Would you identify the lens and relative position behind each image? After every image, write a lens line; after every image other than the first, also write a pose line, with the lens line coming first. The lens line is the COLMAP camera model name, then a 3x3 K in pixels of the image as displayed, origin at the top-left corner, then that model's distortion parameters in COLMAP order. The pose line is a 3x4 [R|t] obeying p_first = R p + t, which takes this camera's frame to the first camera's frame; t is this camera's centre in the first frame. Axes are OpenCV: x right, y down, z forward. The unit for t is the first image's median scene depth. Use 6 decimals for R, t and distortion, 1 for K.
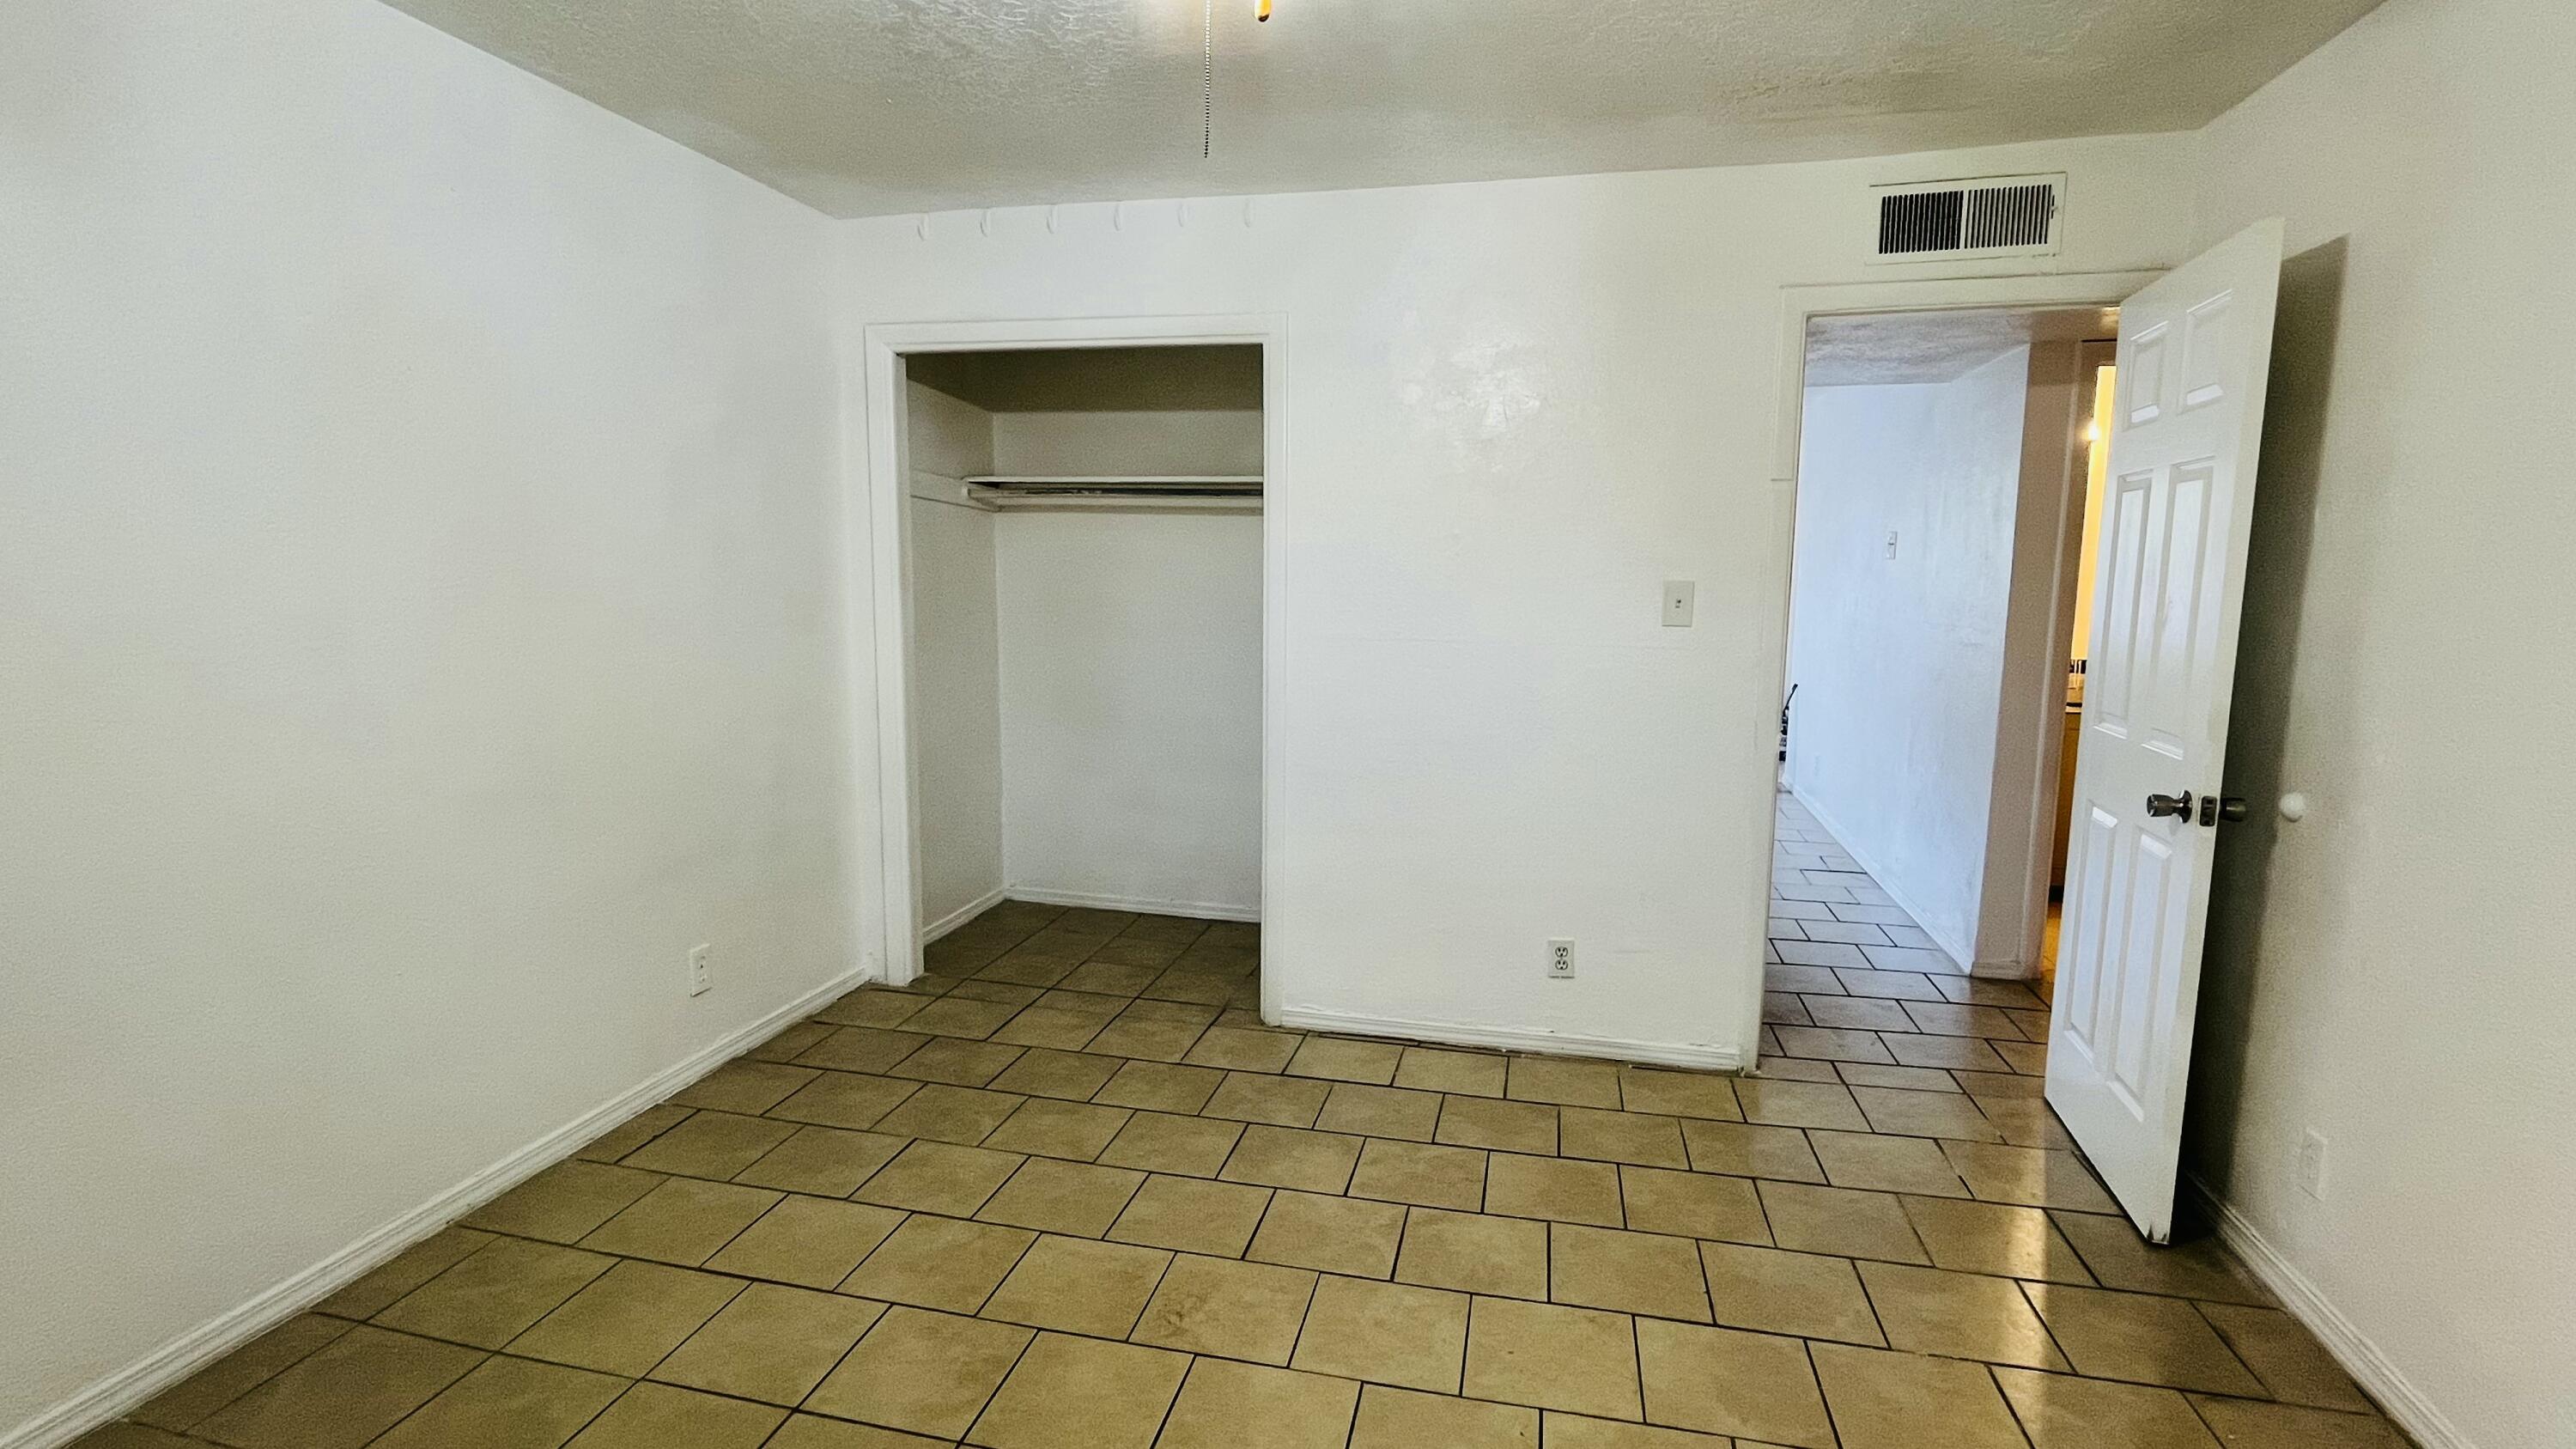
lens RADIAL K [[1213.0, 0, 1279.6], [0, 1213.0, 736.0], [0, 0, 1]] dist [-0.003894, 0.000221]
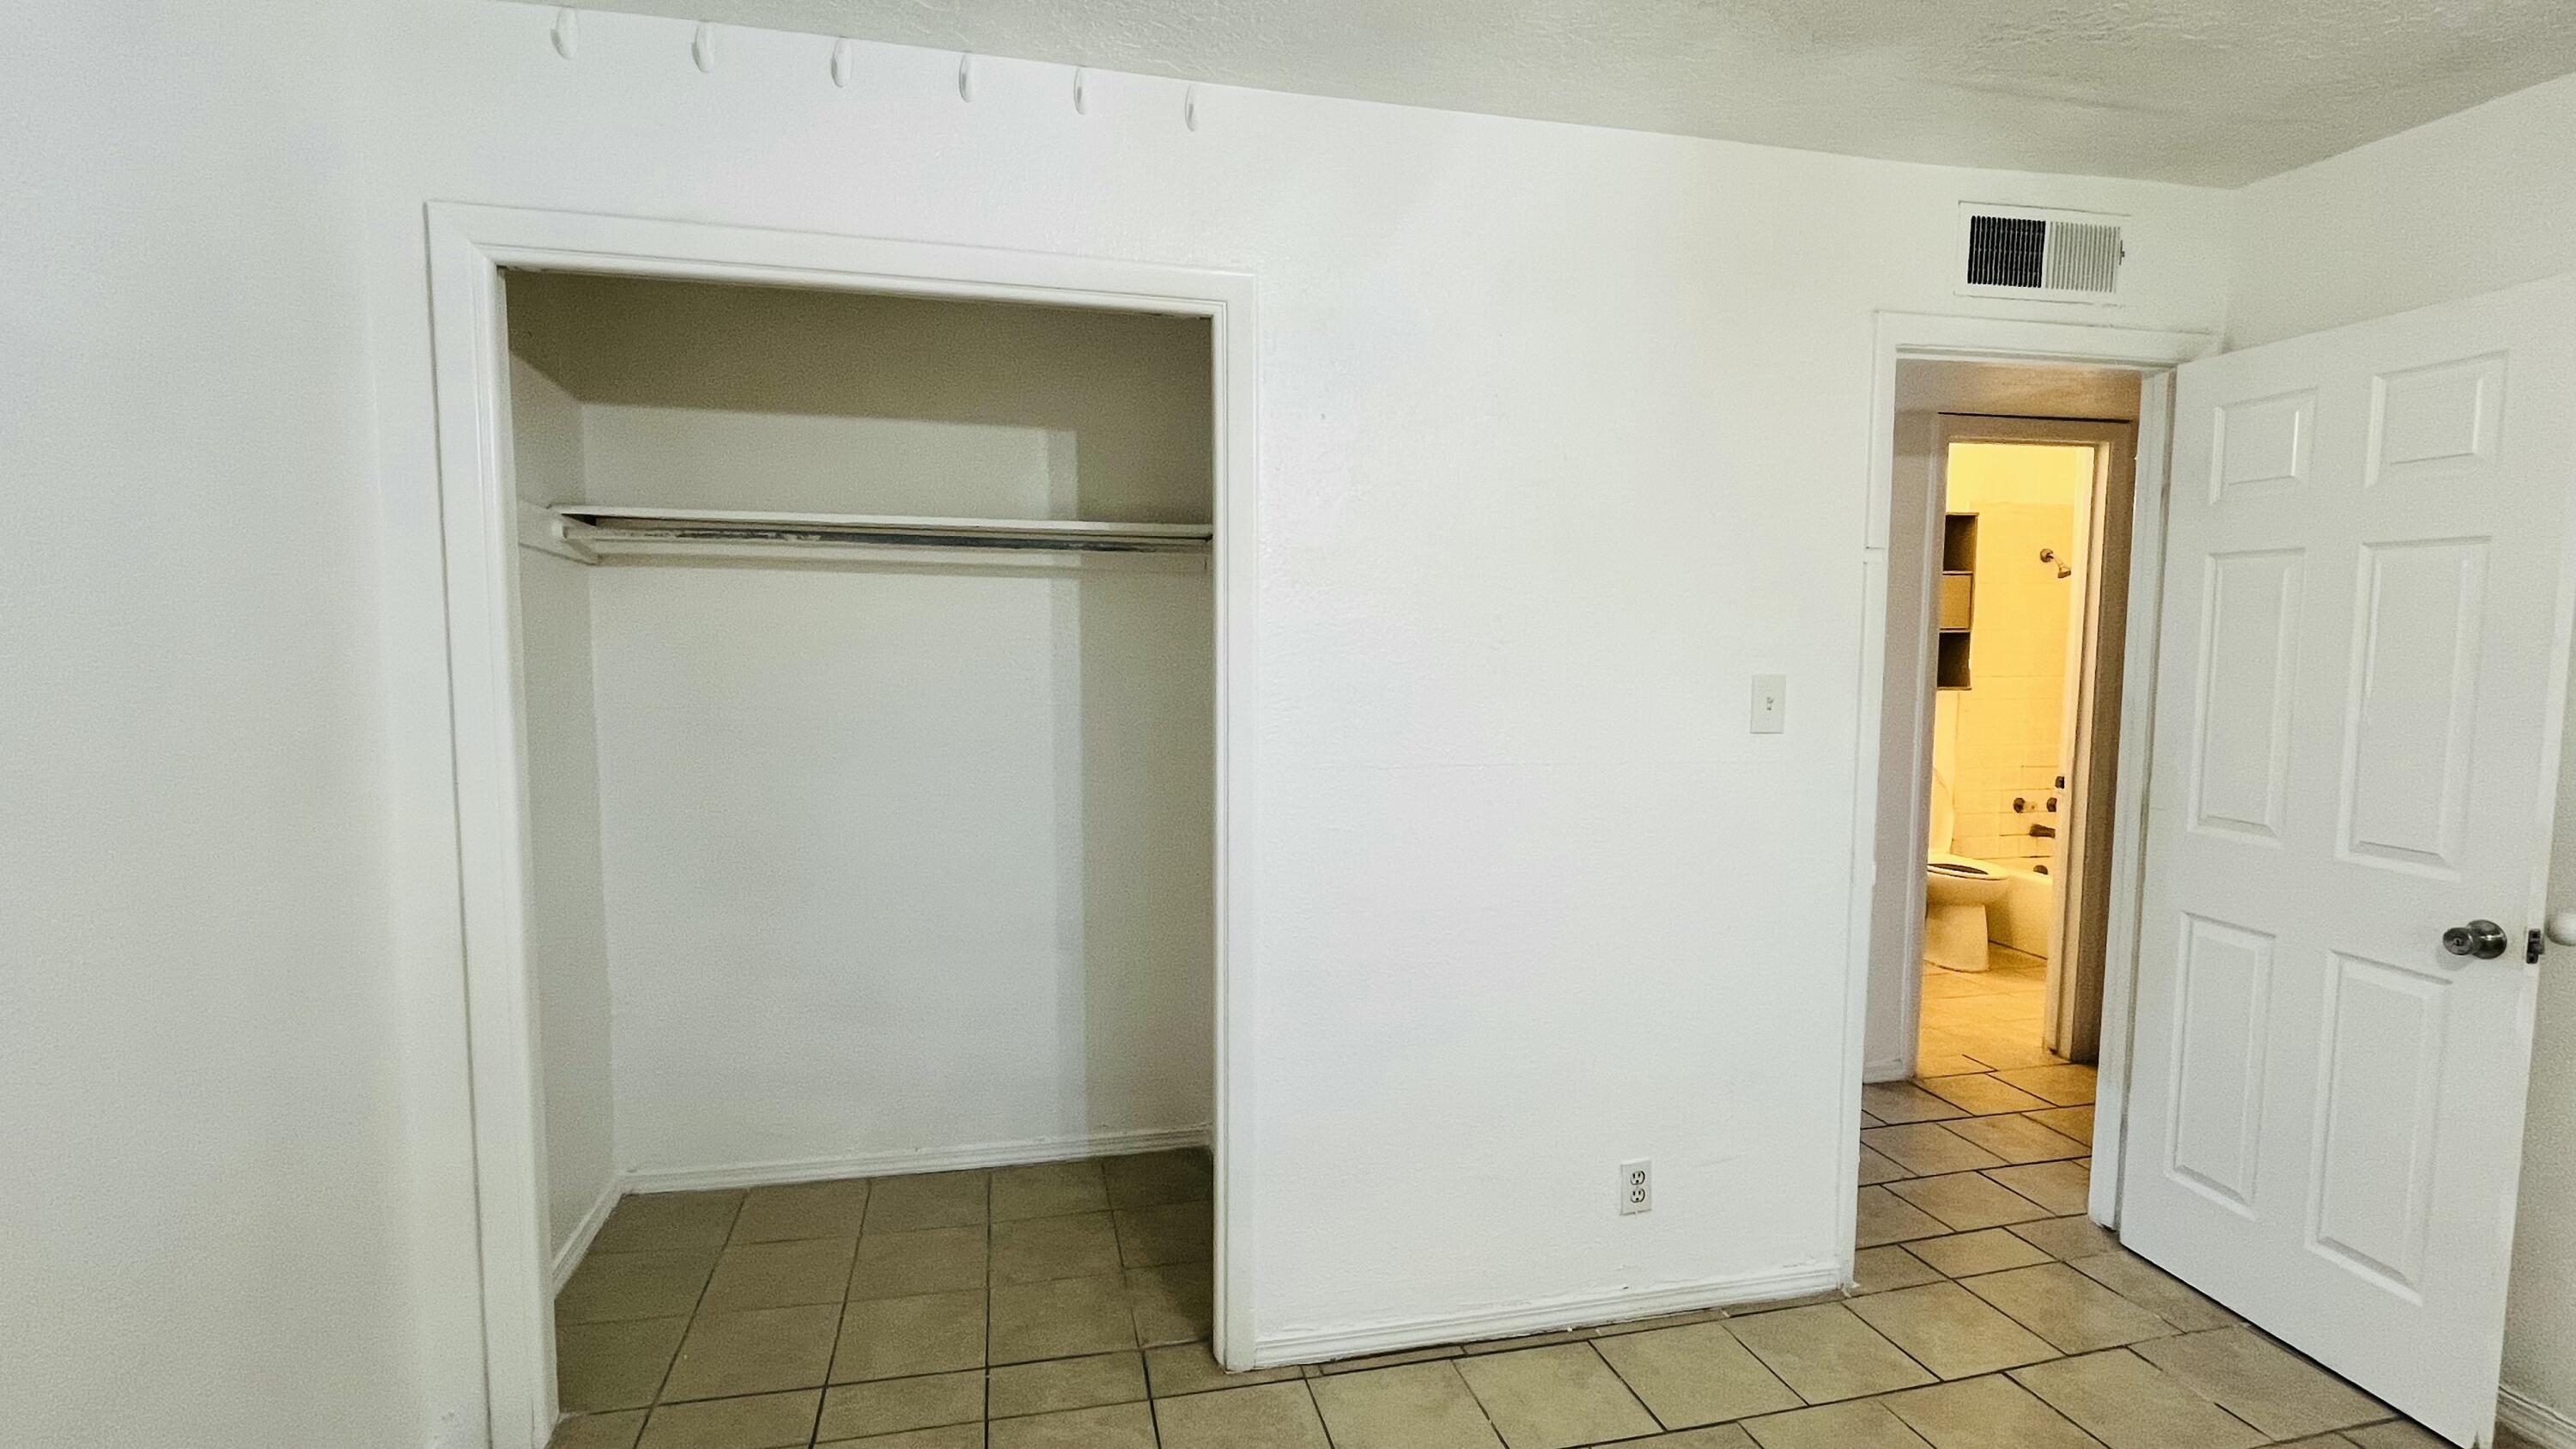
lens RADIAL K [[1213.0, 0, 1279.6], [0, 1213.0, 736.0], [0, 0, 1]] dist [-0.003894, 0.000221]
pose [[0.893385, -0.043138, 0.447216, -0.262090], [0.064044, 0.997443, -0.031725, -0.075153], [-0.444703, 0.056984, 0.893863, 0.400715]]
